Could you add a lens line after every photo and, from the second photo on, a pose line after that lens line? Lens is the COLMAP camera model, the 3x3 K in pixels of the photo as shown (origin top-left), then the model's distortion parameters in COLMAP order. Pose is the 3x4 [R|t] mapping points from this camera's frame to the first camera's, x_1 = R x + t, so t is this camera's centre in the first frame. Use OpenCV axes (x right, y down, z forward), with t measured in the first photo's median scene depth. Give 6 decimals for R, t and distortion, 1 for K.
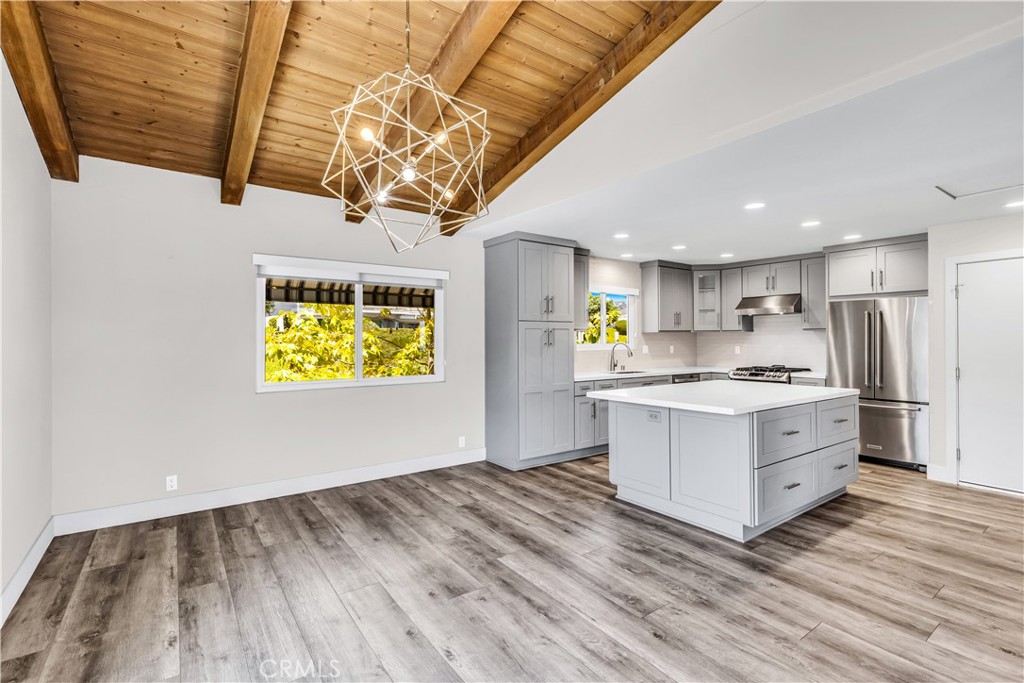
lens RADIAL K [[471.3, 0, 507.8], [0, 471.3, 336.6], [0, 0, 1]] dist [0.002316, 0.000570]
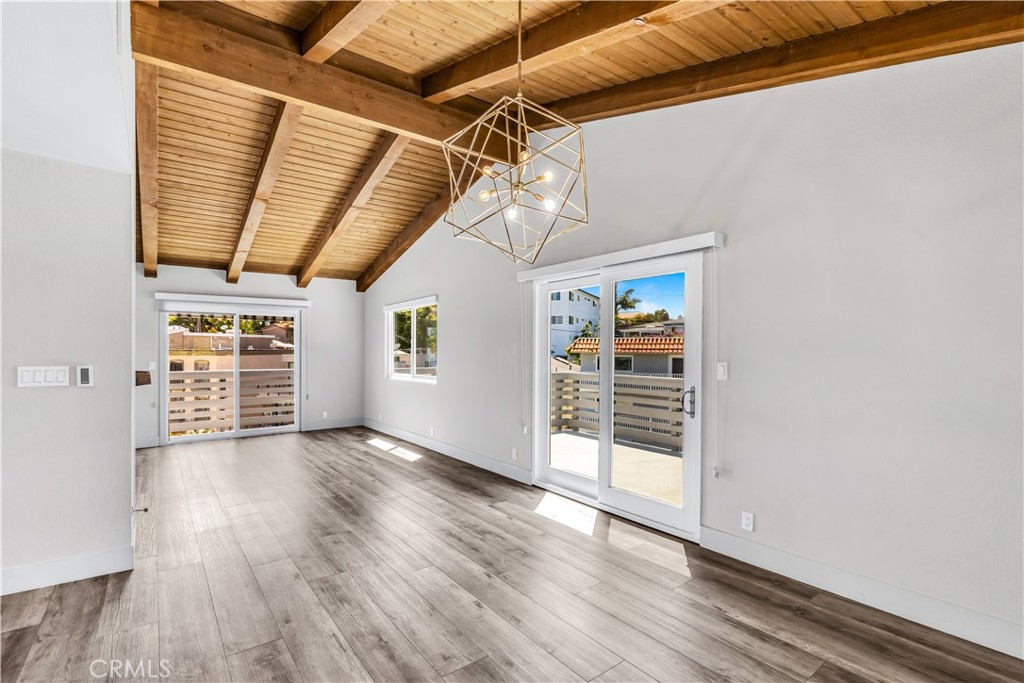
lens RADIAL K [[471.3, 0, 512.2], [0, 471.3, 352.6], [0, 0, 1]] dist [0.002316, 0.000570]
pose [[-0.999508, -0.001758, -0.031313, -0.072719], [-0.001637, 0.999991, -0.003875, 0.010374], [0.031319, -0.003822, -0.999502, 0.937402]]
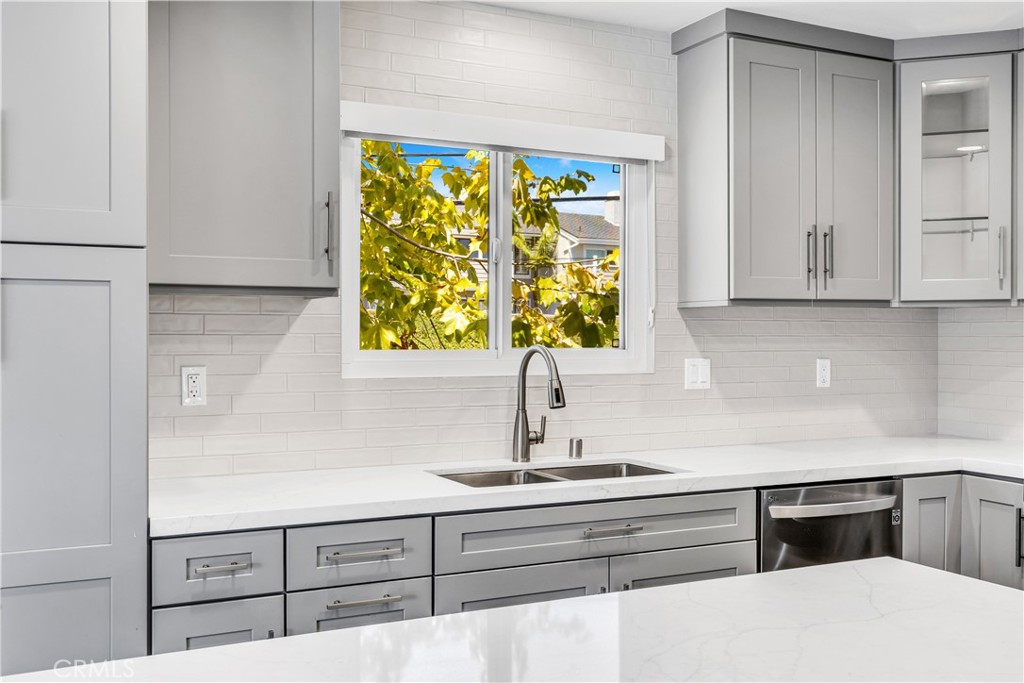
lens RADIAL K [[987.7, 0, 514.5], [0, 987.7, 335.0], [0, 0, 1]] dist [0.003867, 0.000000]
pose [[0.987836, 0.004498, -0.155433, 0.394746], [-0.003329, 0.999964, 0.007781, 0.003314], [0.155462, -0.007169, 0.987816, 0.644770]]
